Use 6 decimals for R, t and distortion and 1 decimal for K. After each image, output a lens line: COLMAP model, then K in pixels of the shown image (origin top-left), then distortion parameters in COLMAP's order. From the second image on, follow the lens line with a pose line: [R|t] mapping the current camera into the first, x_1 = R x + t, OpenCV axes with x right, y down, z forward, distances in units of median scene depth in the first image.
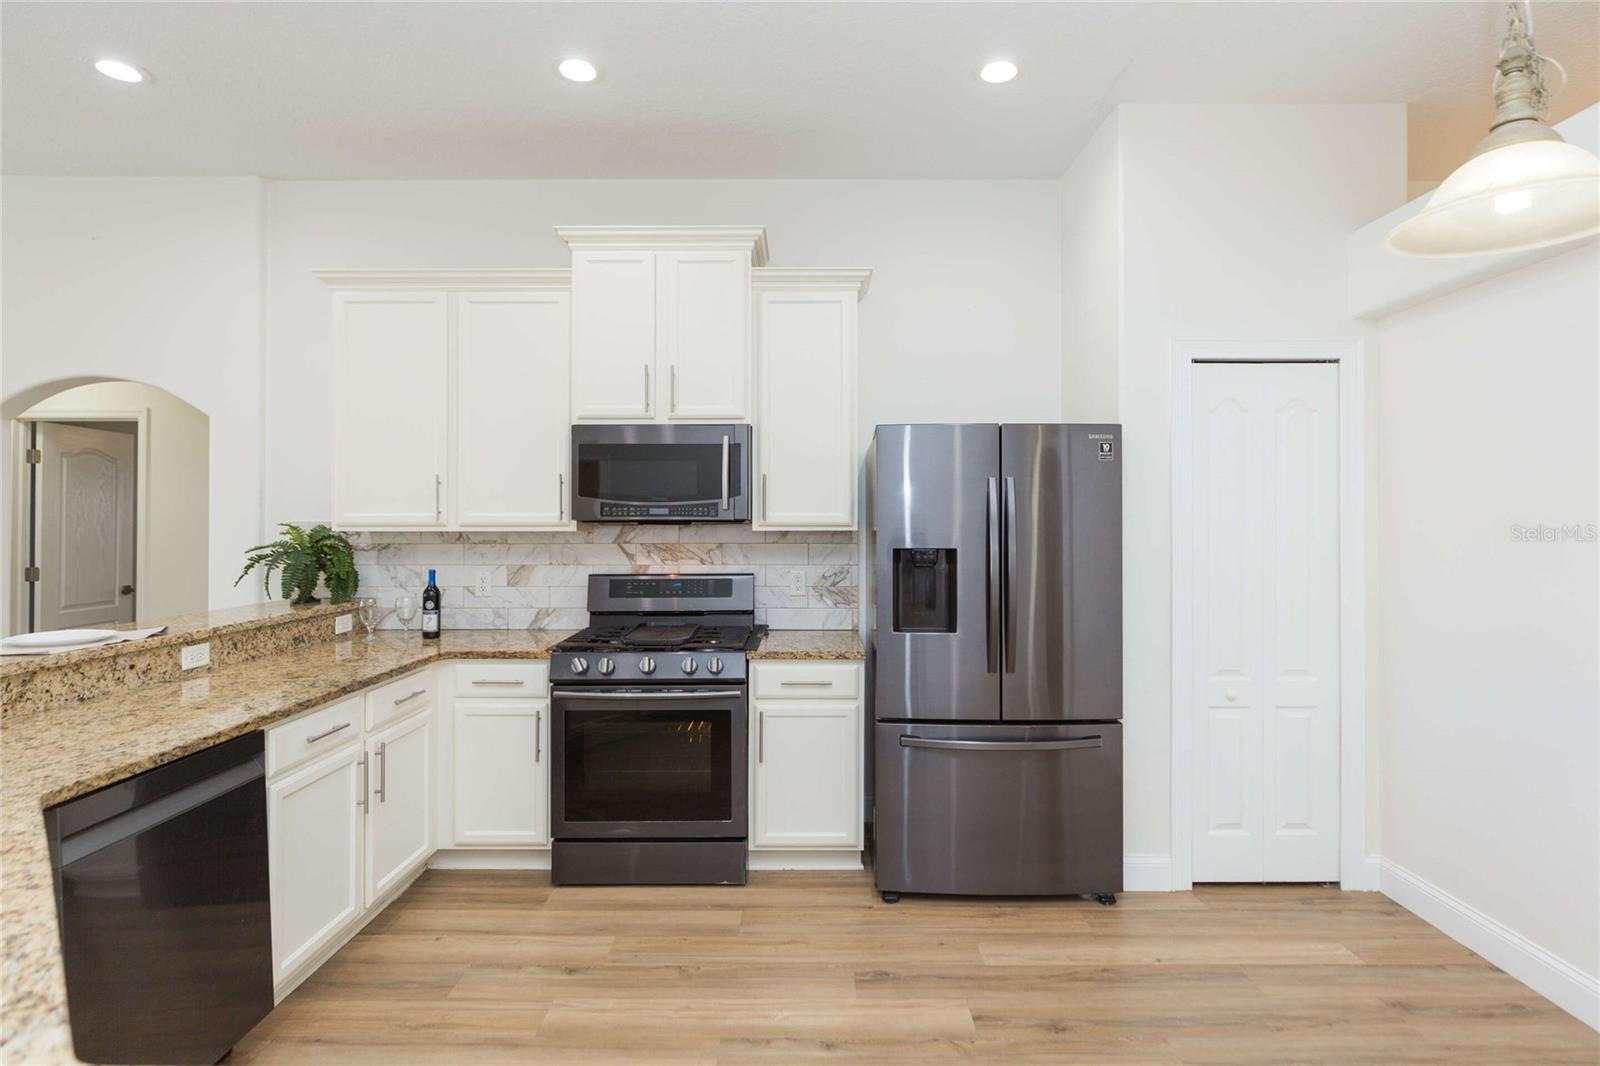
lens RADIAL K [[830.7, 0, 795.8], [0, 830.7, 530.7], [0, 0, 1]] dist [0.004222, 0.002613]
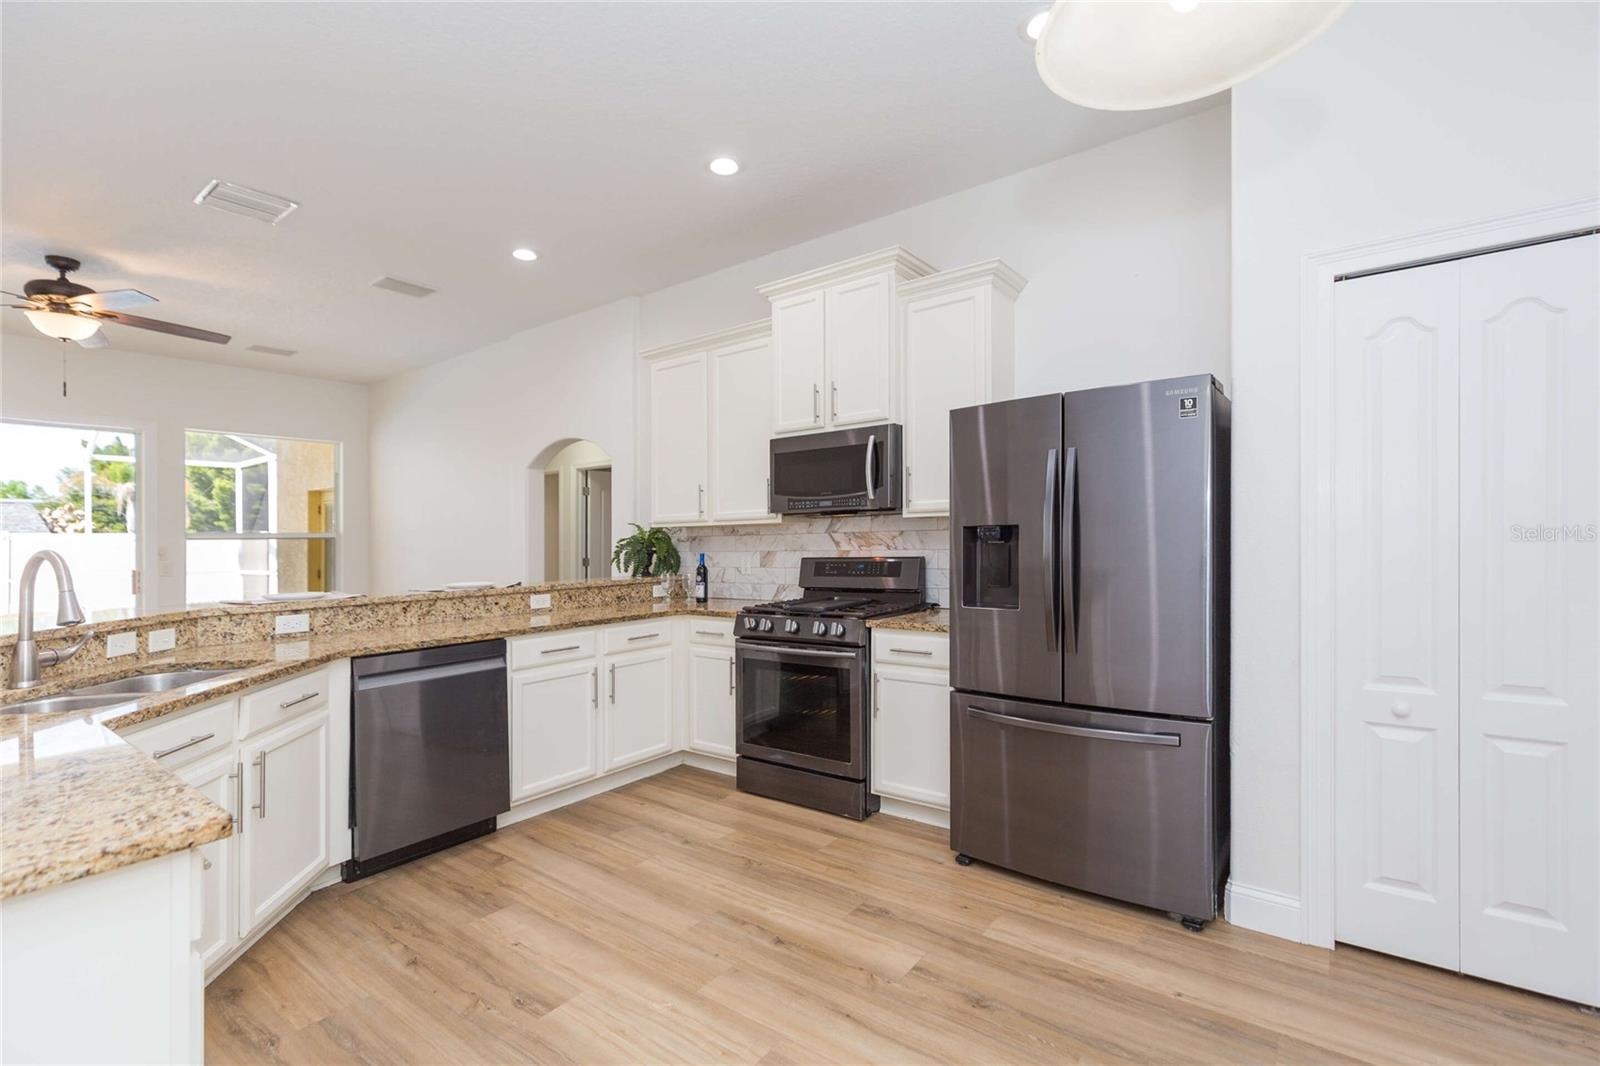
lens RADIAL K [[727.5, 0, 786.9], [0, 727.5, 545.3], [0, 0, 1]] dist [0.013451, -0.000617]
pose [[0.796710, -0.009684, -0.604285, 0.482858], [0.011877, 0.999929, -0.000366, 0.041568], [0.604246, -0.006885, 0.796768, 0.133212]]
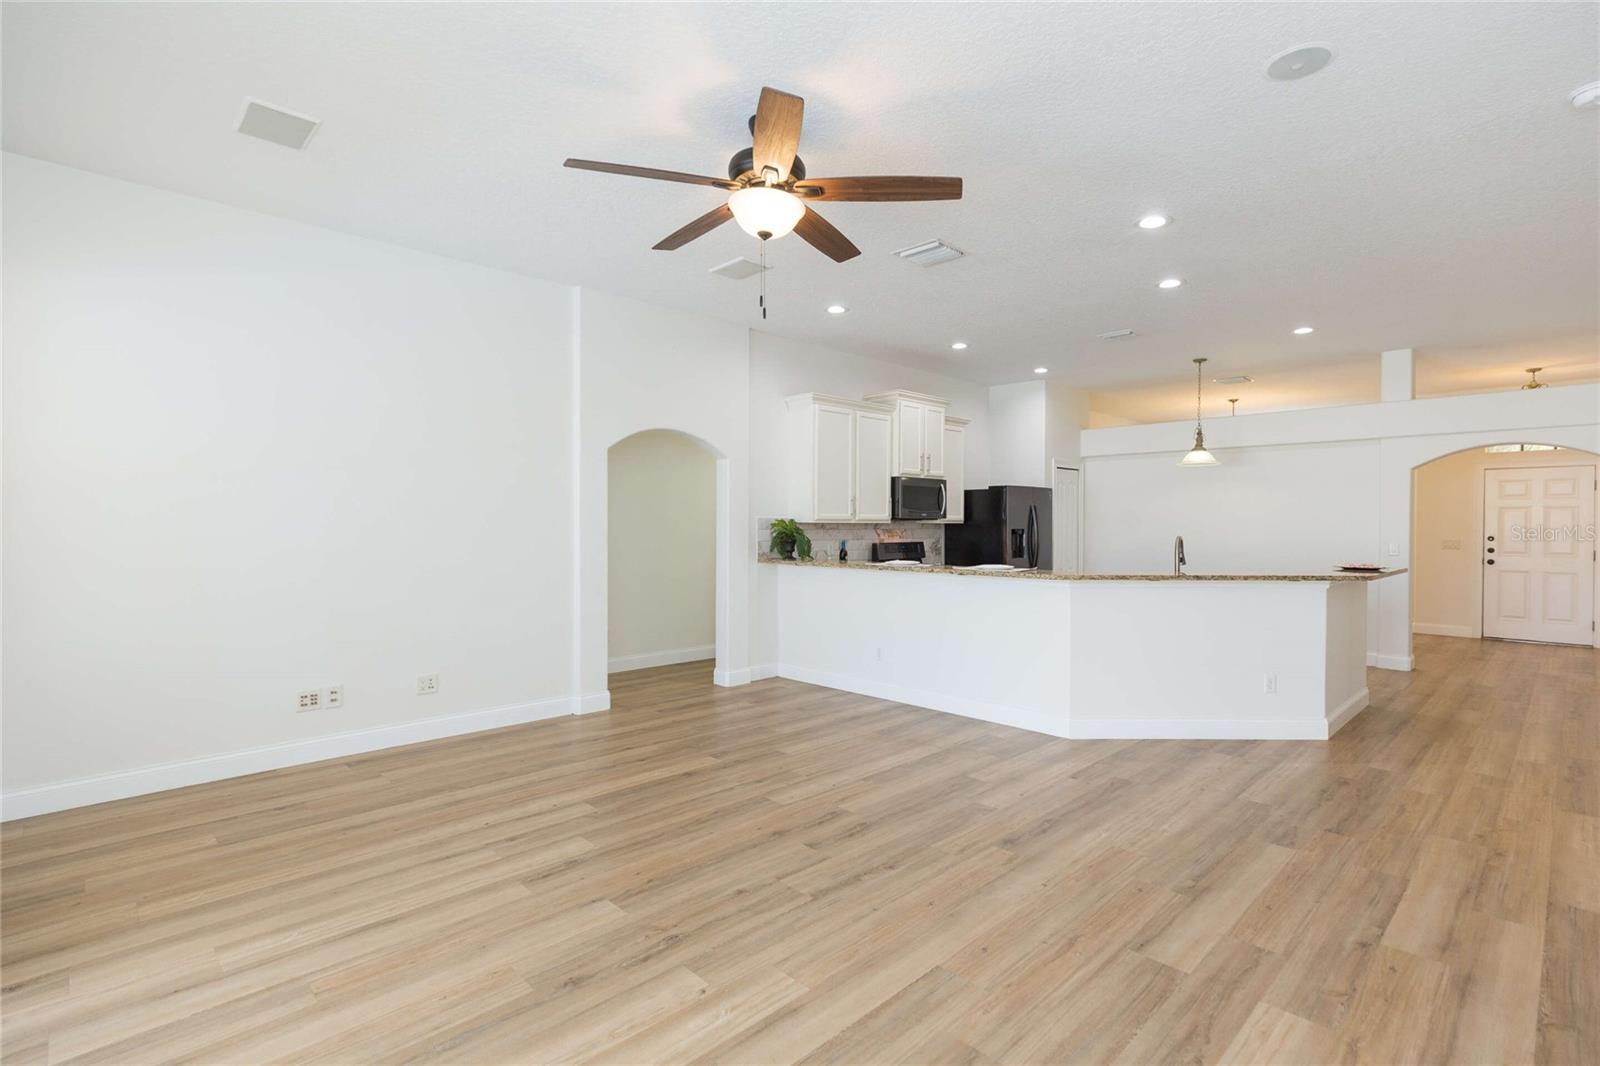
lens RADIAL K [[727.5, 0, 790.2], [0, 727.5, 529.3], [0, 0, 1]] dist [0.013451, -0.000617]
pose [[0.716728, -0.007015, 0.697318, -2.106888], [0.000737, 0.999956, 0.009302, -0.001317], [-0.697353, -0.006153, 0.716702, -0.247806]]
